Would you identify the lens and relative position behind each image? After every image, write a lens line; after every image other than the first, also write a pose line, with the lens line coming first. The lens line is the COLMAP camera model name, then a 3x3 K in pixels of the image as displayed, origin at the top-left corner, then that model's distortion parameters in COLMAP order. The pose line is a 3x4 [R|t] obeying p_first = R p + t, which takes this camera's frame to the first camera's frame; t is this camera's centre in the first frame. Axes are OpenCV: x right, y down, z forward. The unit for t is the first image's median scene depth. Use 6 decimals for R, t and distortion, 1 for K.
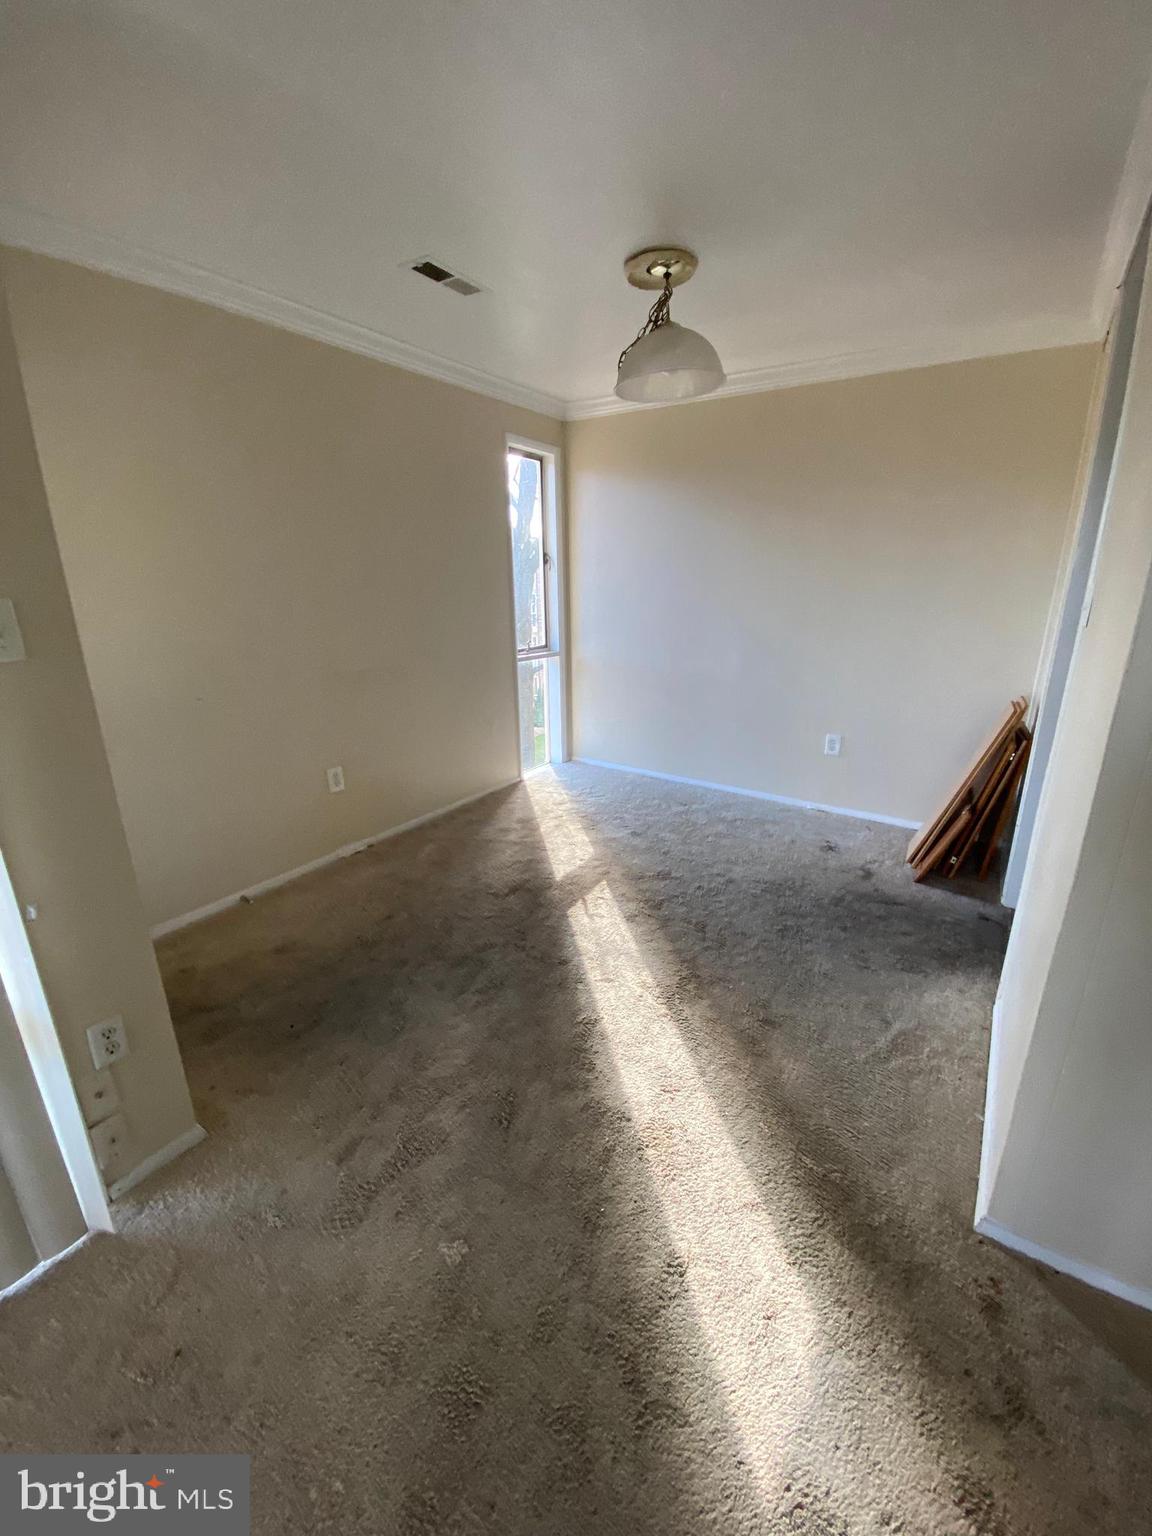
lens RADIAL K [[622.5, 0, 570.5], [0, 622.5, 764.4], [0, 0, 1]] dist [0.015279, -0.020506]
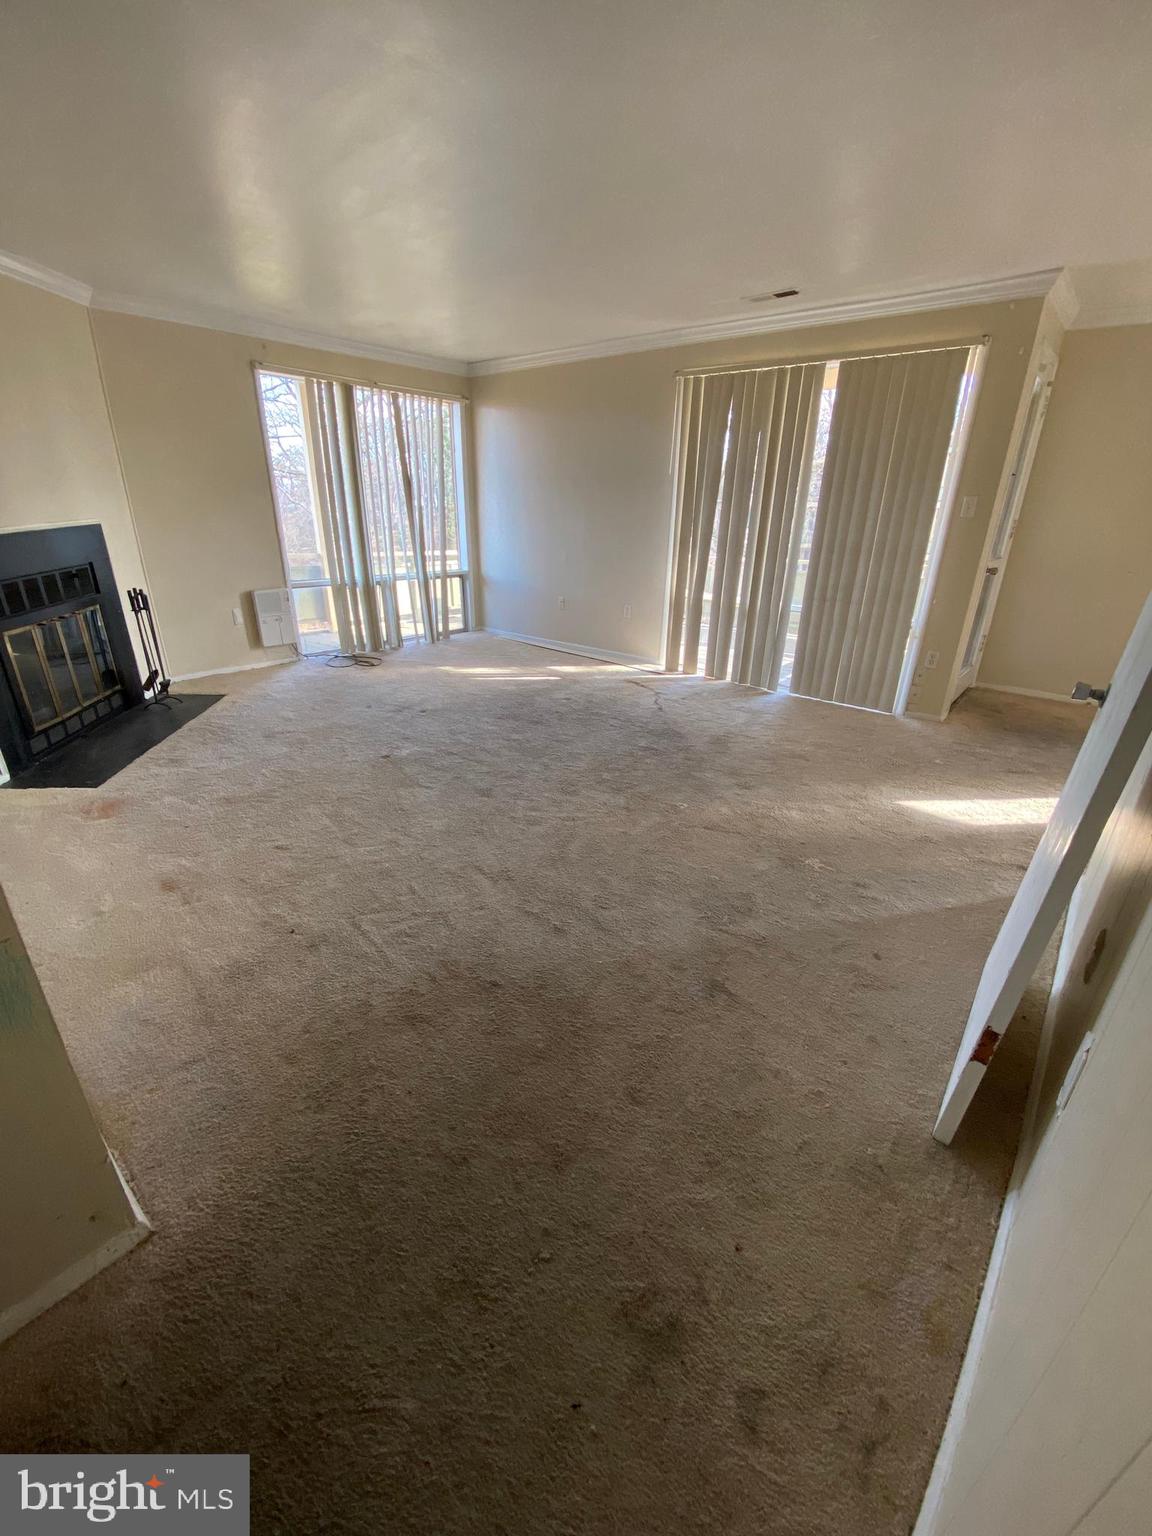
lens RADIAL K [[621.4, 0, 601.3], [0, 621.4, 769.8], [0, 0, 1]] dist [-0.011898, -0.000144]
pose [[-0.083198, 0.390586, -0.916799, 1.668009], [-0.307182, 0.865138, 0.396453, 0.185707], [0.948007, 0.314608, 0.048004, -0.291941]]
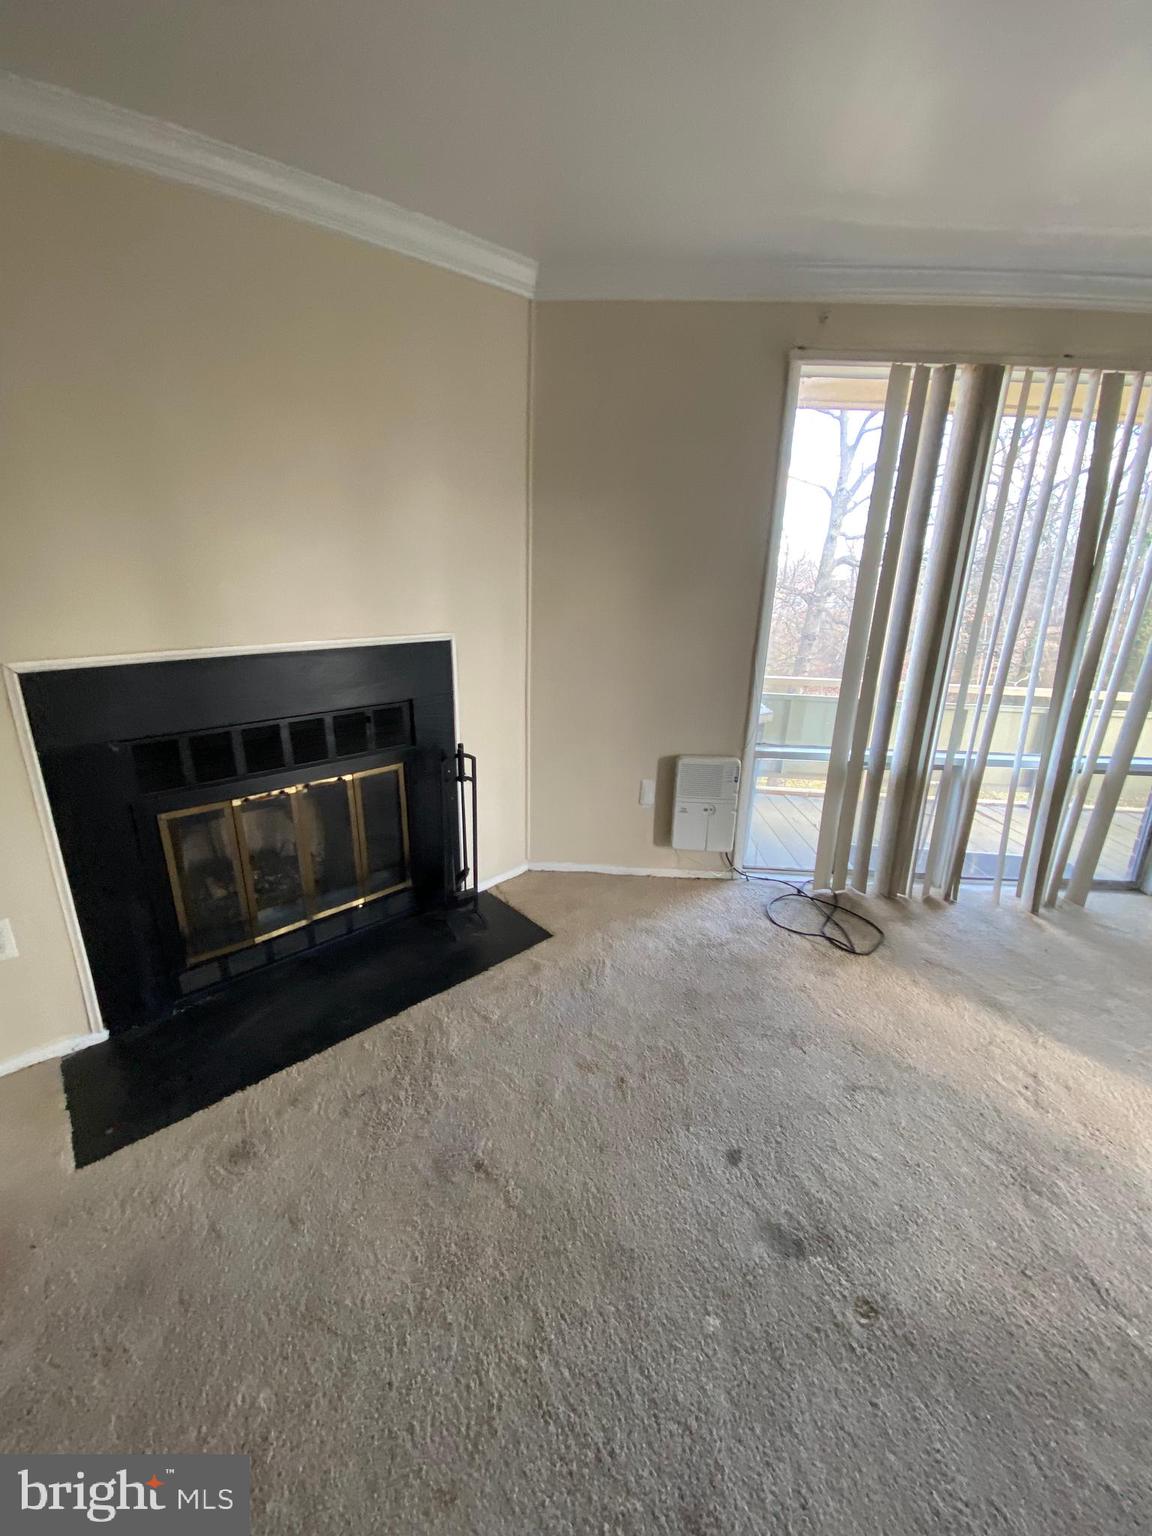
lens RADIAL K [[622.5, 0, 570.5], [0, 622.5, 764.4], [0, 0, 1]] dist [0.015279, -0.020506]
pose [[-0.862158, 0.132136, -0.489106, 0.070945], [-0.160449, 0.844490, 0.510973, 0.319396], [0.480563, 0.519016, -0.706882, -0.859326]]
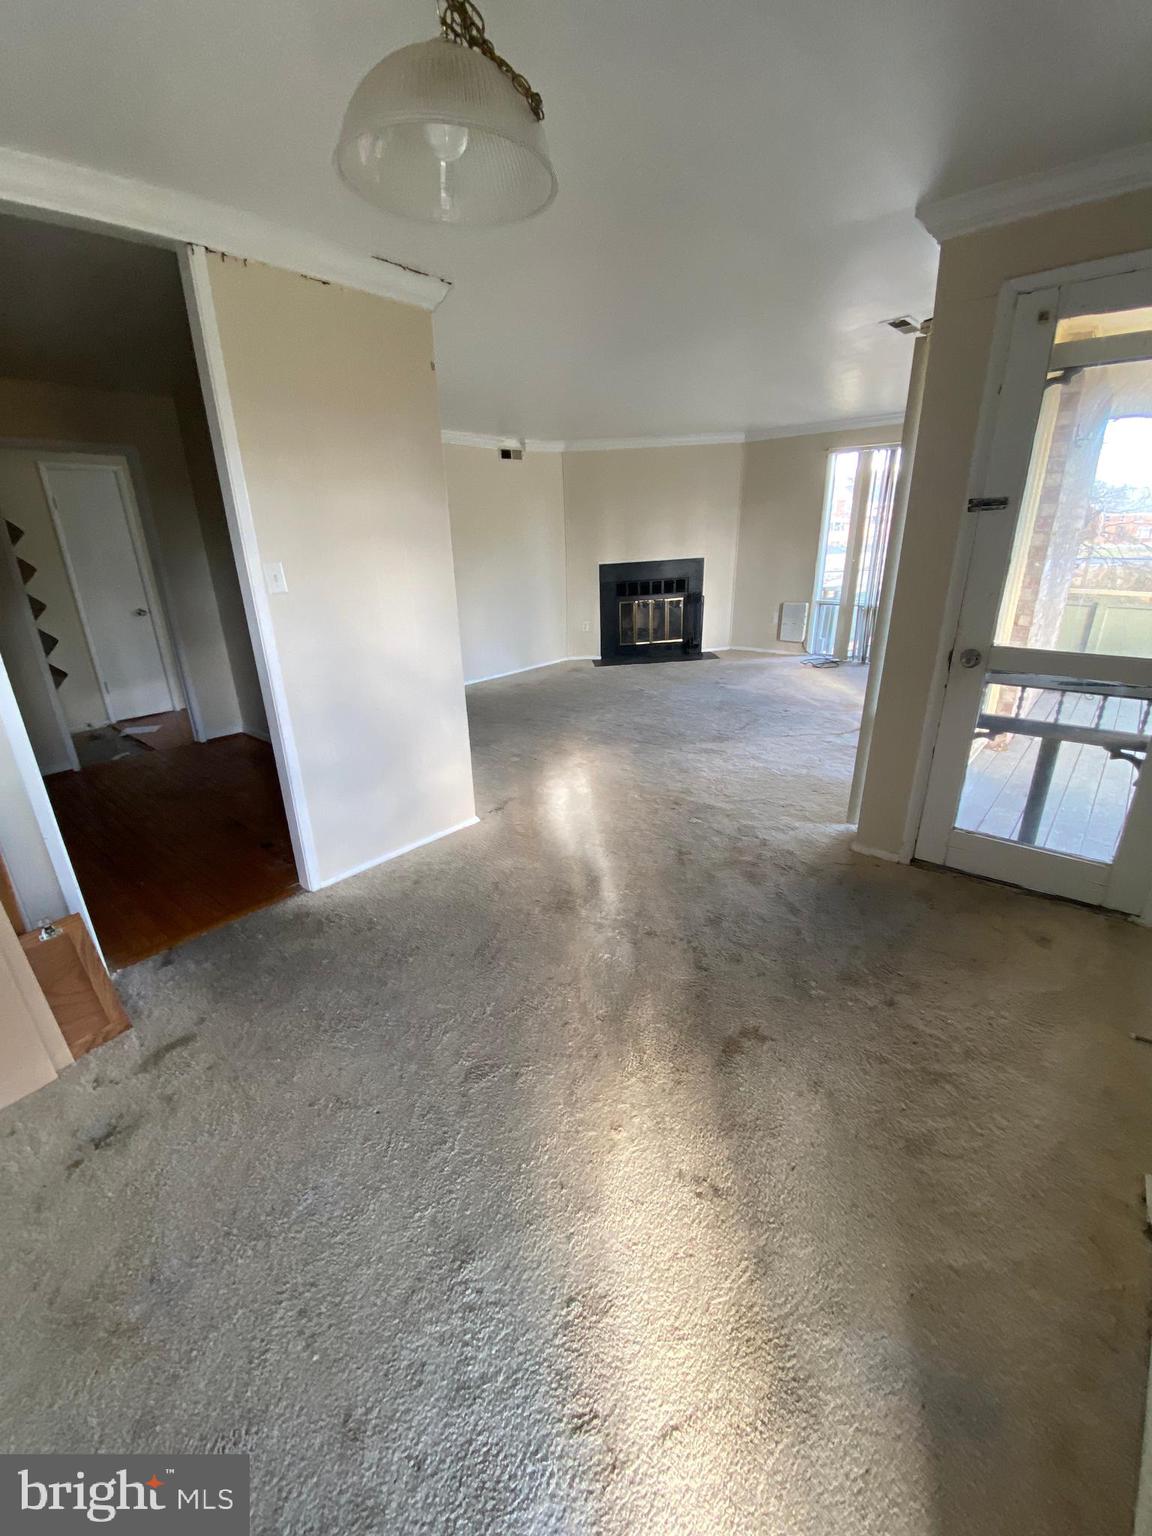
lens RADIAL K [[622.5, 0, 570.5], [0, 622.5, 764.4], [0, 0, 1]] dist [0.015279, -0.020506]
pose [[-0.993265, -0.004290, 0.115784, 0.002146], [0.067015, 0.793927, 0.604309, -0.666902], [-0.094517, 0.607999, -0.788292, 2.131762]]
